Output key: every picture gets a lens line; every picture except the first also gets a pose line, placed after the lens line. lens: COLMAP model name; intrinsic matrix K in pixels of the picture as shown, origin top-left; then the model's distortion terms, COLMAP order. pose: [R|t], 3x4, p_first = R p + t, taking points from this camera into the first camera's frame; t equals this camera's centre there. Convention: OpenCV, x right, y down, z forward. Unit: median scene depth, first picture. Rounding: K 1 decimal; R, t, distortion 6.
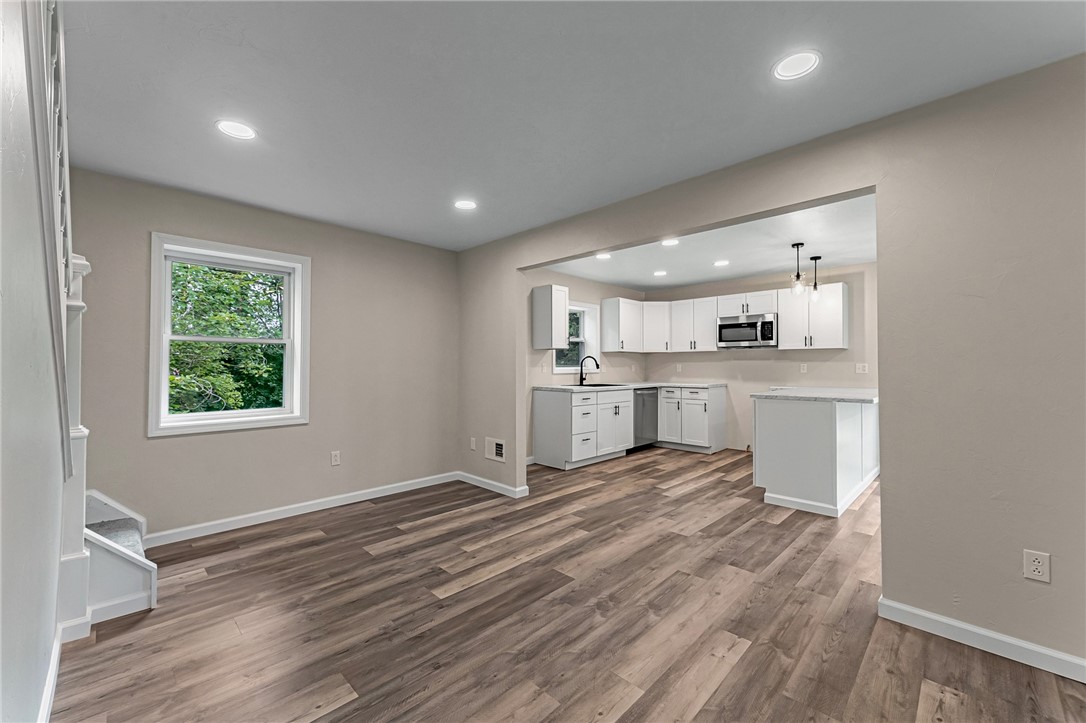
lens RADIAL K [[442.5, 0, 526.8], [0, 442.5, 360.9], [0, 0, 1]] dist [-0.002138, -0.000977]
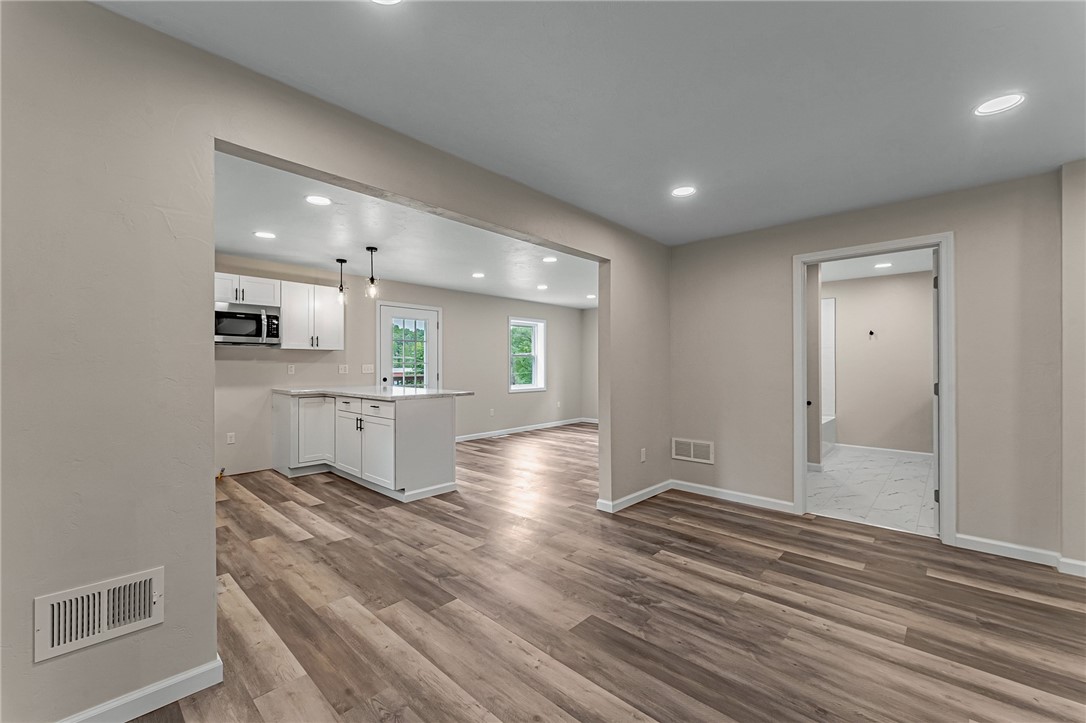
lens RADIAL K [[442.5, 0, 547.9], [0, 442.5, 356.7], [0, 0, 1]] dist [-0.002138, -0.000977]
pose [[-0.055580, 0.015456, 0.998335, -0.570944], [-0.004080, 0.999868, -0.015707, 0.004193], [-0.998446, -0.004946, -0.055510, 0.862883]]
